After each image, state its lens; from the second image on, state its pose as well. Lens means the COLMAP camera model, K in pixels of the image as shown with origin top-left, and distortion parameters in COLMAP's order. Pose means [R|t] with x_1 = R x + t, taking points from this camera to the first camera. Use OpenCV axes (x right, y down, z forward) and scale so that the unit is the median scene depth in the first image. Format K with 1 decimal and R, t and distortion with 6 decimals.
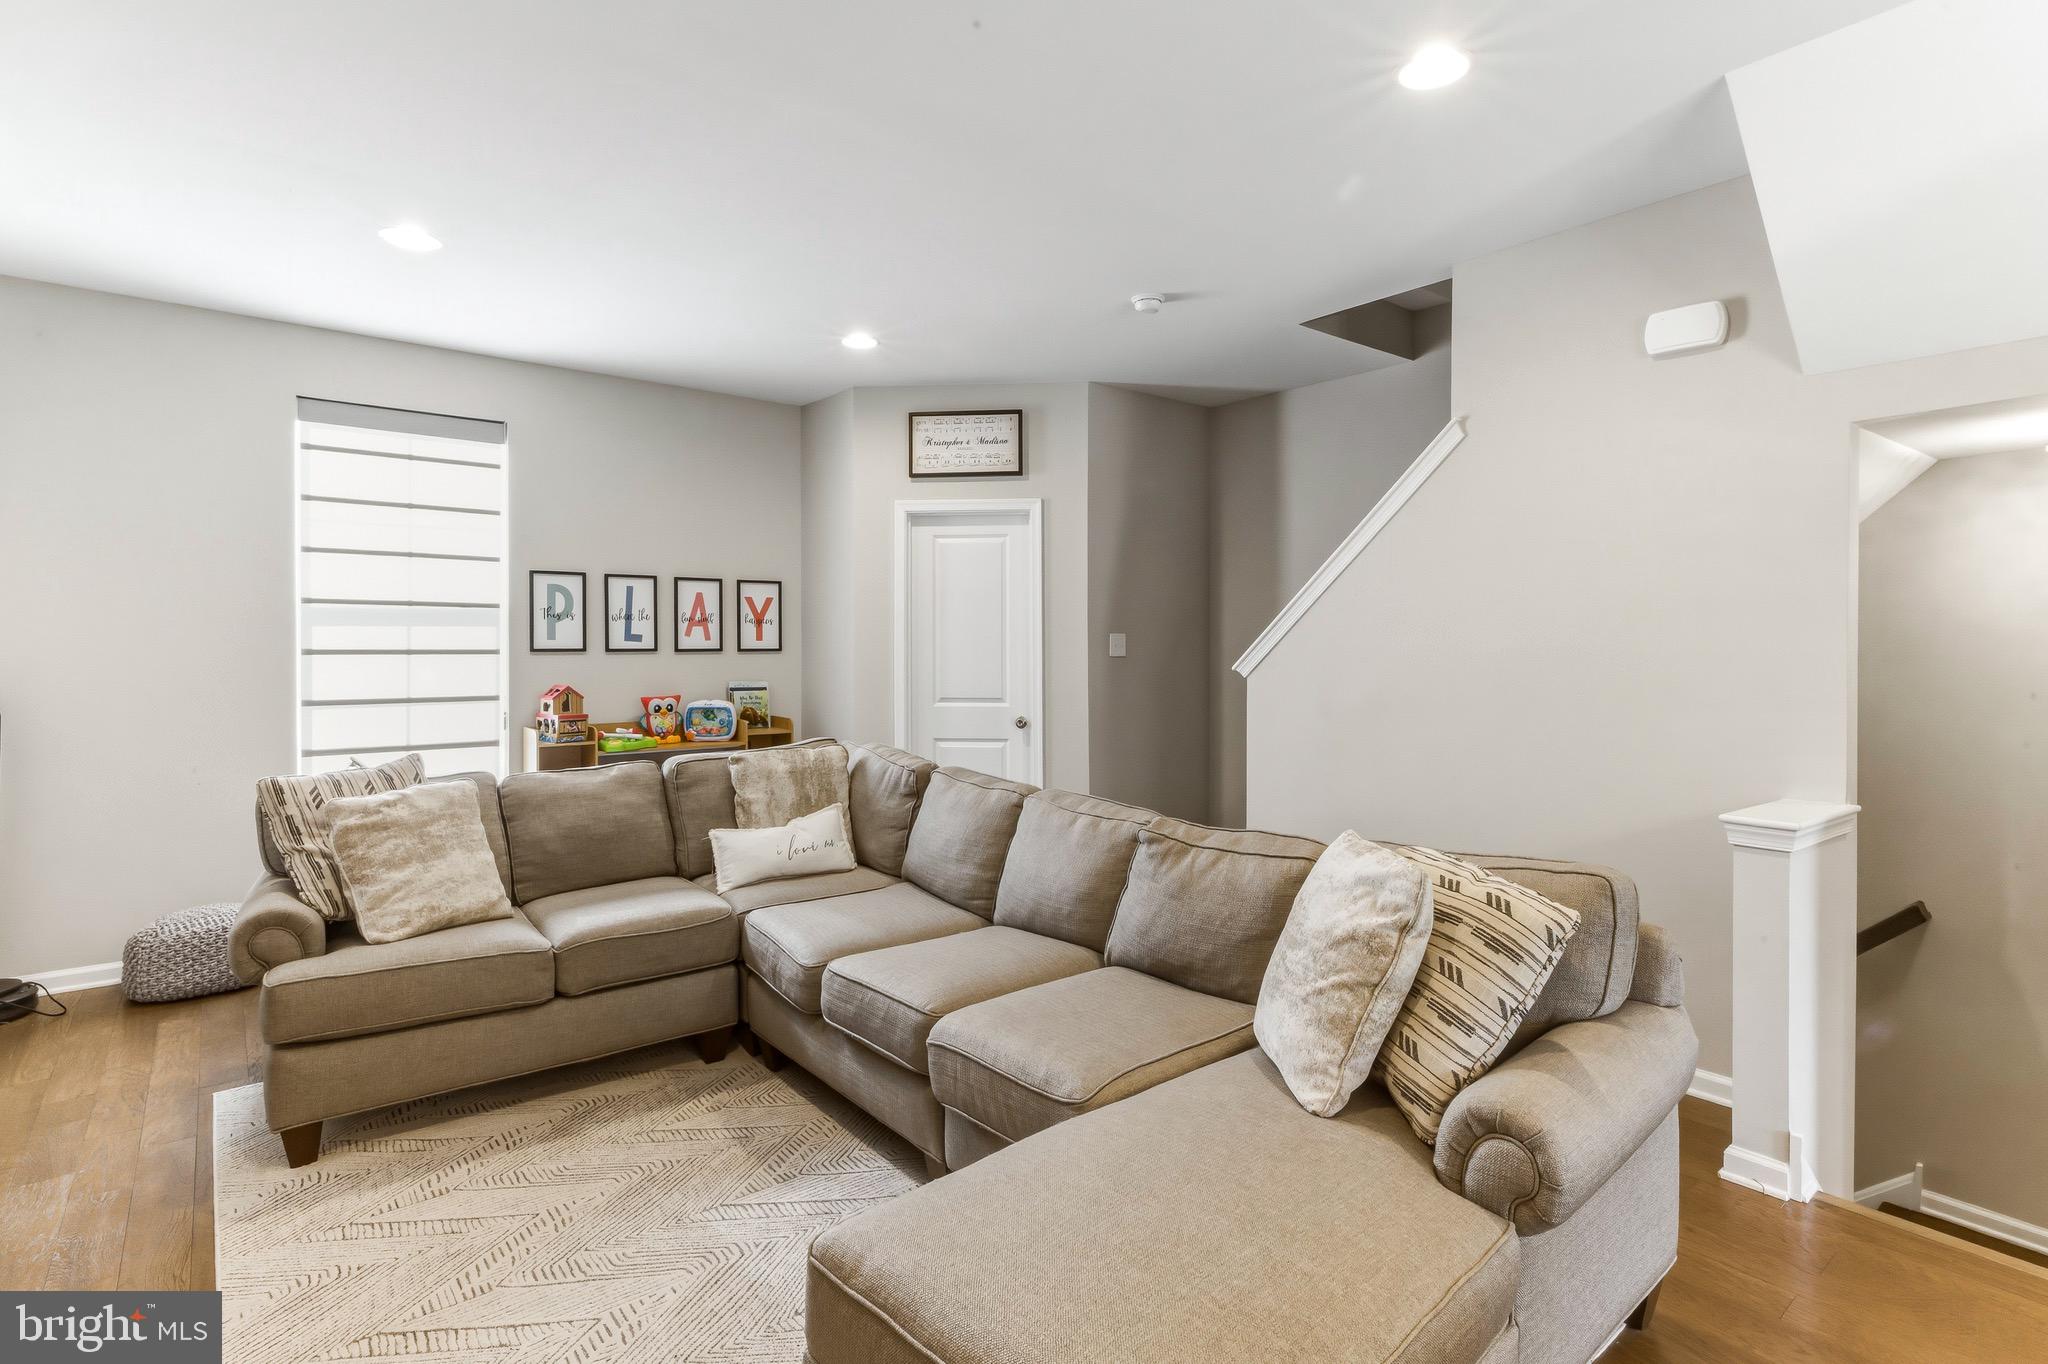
lens RADIAL K [[1003.3, 0, 1024.0], [0, 1003.3, 682.0], [0, 0, 1]] dist [-0.000235, 0.000020]
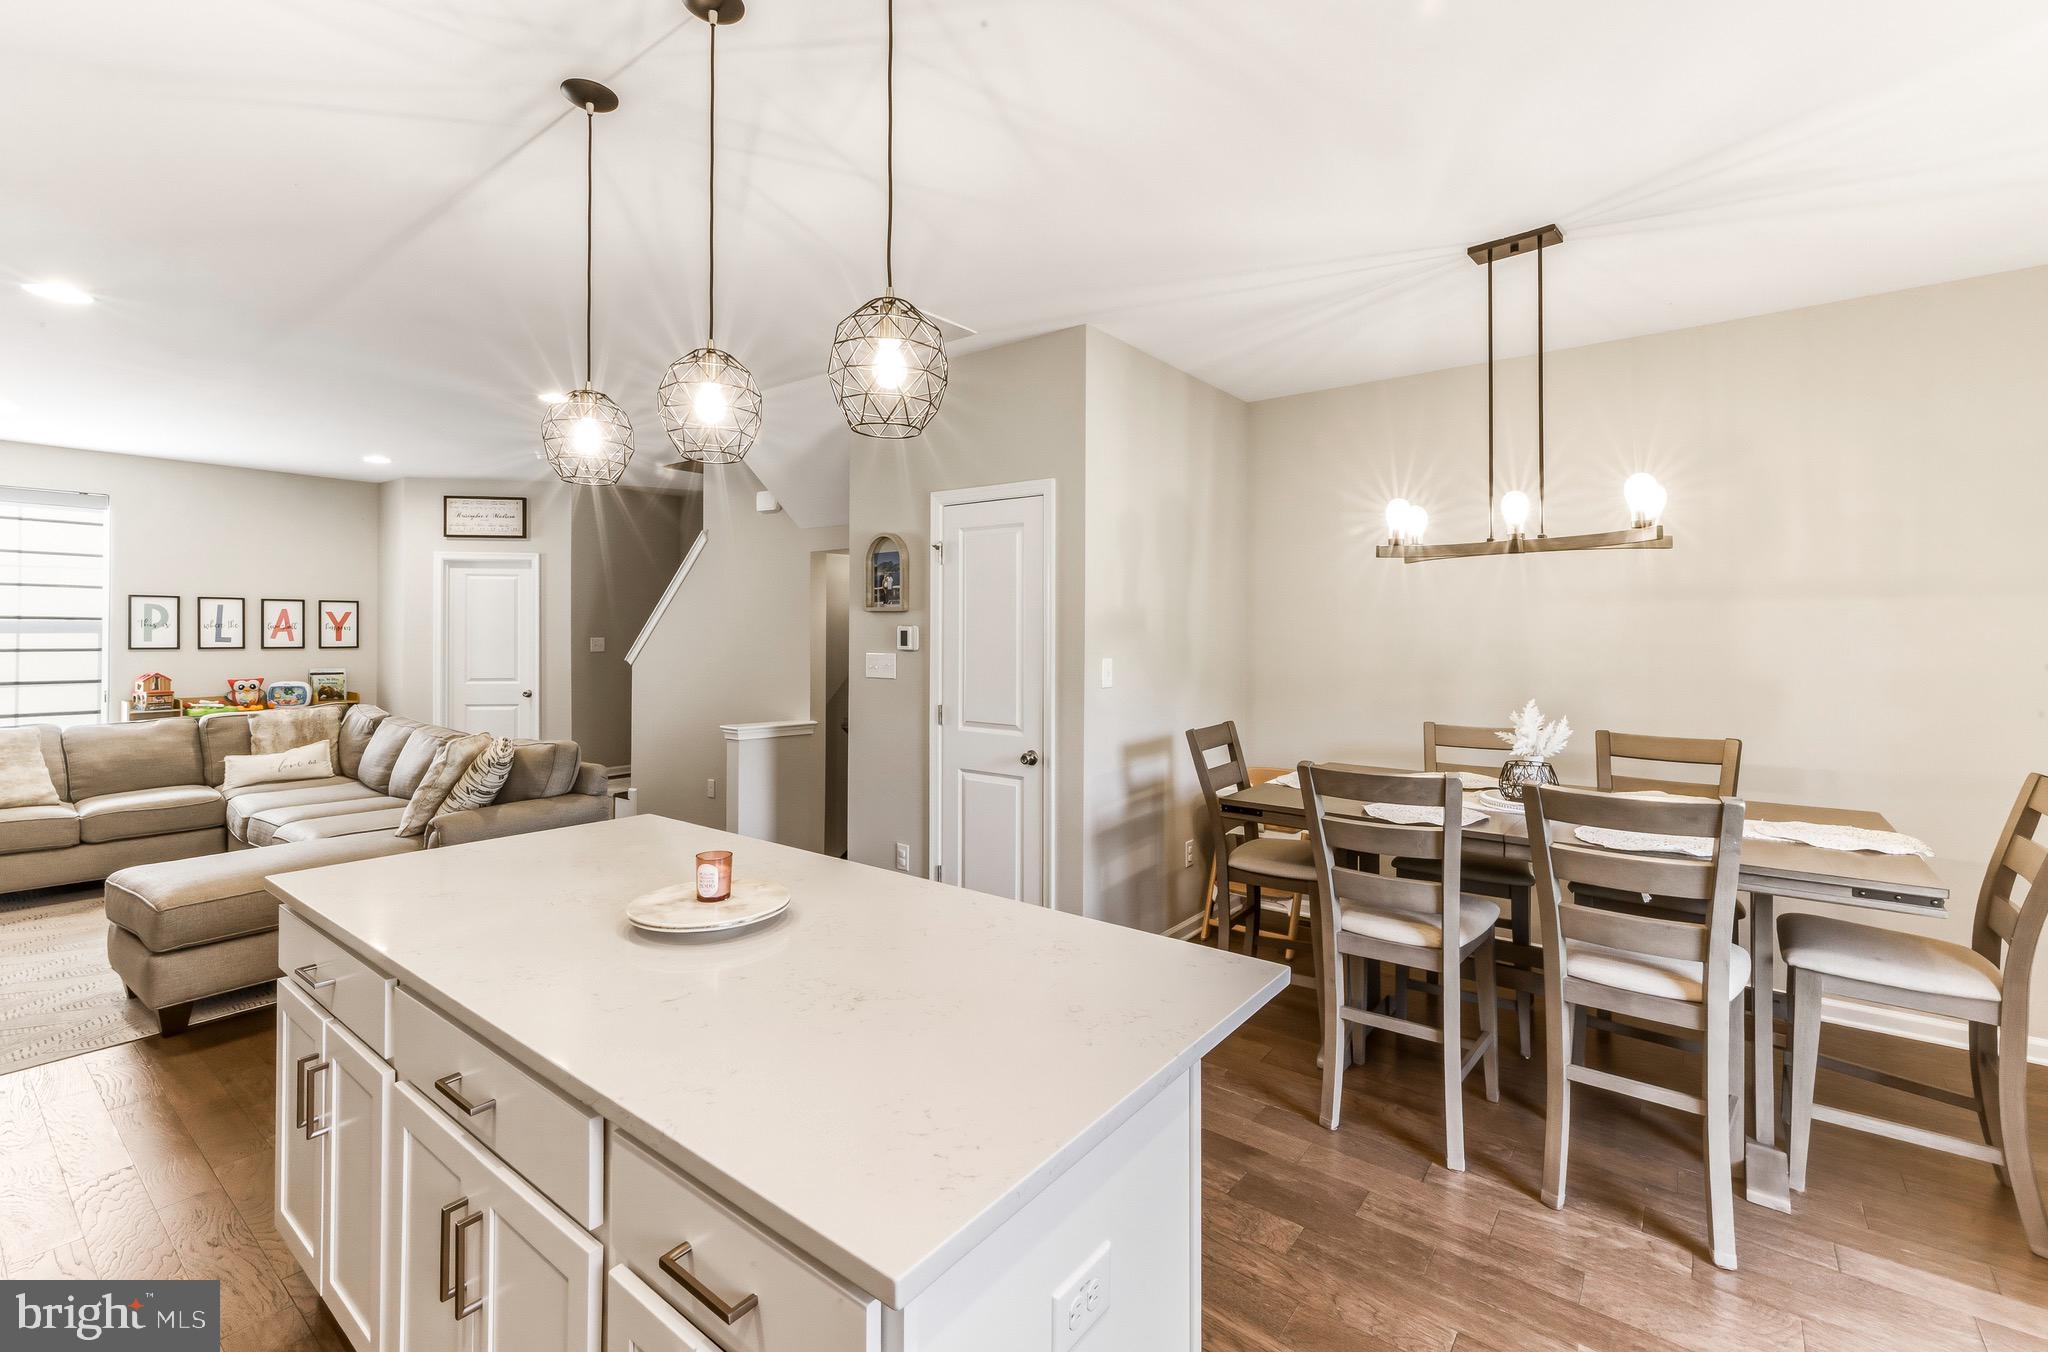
lens RADIAL K [[839.6, 0, 1028.2], [0, 839.6, 647.1], [0, 0, 1]] dist [0.001993, 0.000301]
pose [[0.965257, 0.000622, 0.261301, 0.456578], [0.005329, 0.999742, -0.022064, 0.000596], [-0.261247, 0.022690, 0.965005, -0.535721]]
